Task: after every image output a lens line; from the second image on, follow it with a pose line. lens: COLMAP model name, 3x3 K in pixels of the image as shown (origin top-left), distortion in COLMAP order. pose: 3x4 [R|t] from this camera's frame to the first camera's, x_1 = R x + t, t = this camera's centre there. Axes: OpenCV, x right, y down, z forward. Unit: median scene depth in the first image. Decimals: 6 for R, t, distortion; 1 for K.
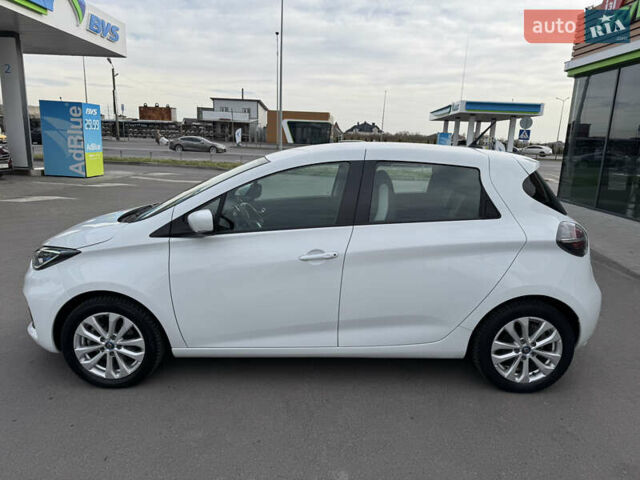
lens RADIAL K [[451.2, 0, 320.0], [0, 451.2, 240.0], [0, 0, 1]] dist [0.051698, -0.072771]
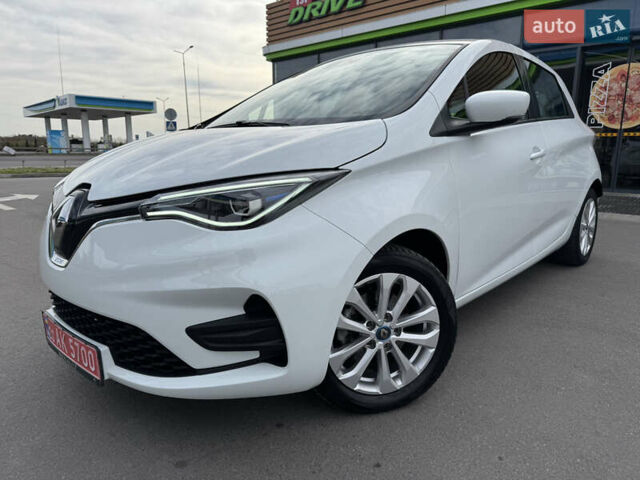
lens RADIAL K [[452.2, 0, 320.0], [0, 452.2, 240.0], [0, 0, 1]] dist [0.003641, -0.005098]
pose [[0.664824, -0.175521, 0.726087, -0.144447], [0.180922, 0.980898, 0.071461, 0.009604], [-0.724760, 0.083856, 0.683880, 0.107304]]
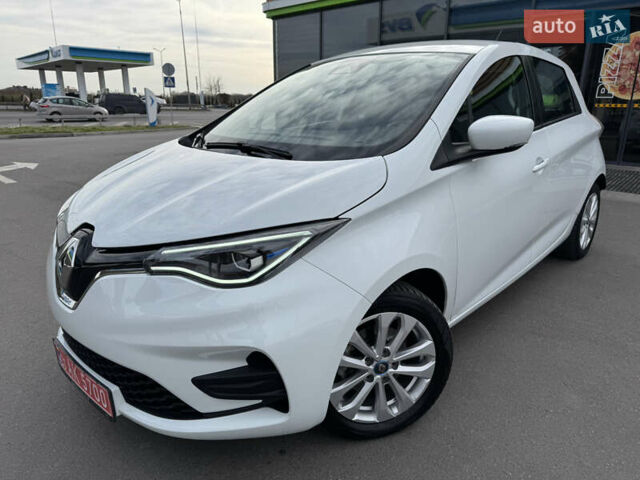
lens RADIAL K [[452.0, 0, 321.2], [0, 452.0, 242.4], [0, 0, 1]] dist [0.000780, -0.003185]
pose [[0.667217, -0.250190, 0.701589, -0.141574], [0.179126, 0.968155, 0.174898, -0.007108], [-0.723004, 0.008978, 0.690785, 0.105283]]
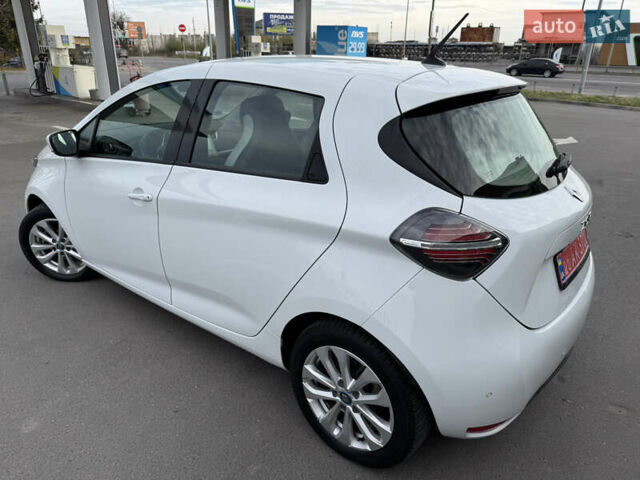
lens RADIAL K [[451.2, 0, 320.0], [0, 451.2, 240.0], [0, 0, 1]] dist [0.051698, -0.072771]
pose [[0.804610, 0.210275, -0.555327, 0.108037], [-0.122887, 0.973921, 0.190727, -0.012869], [0.580949, -0.085218, 0.809466, 0.072615]]
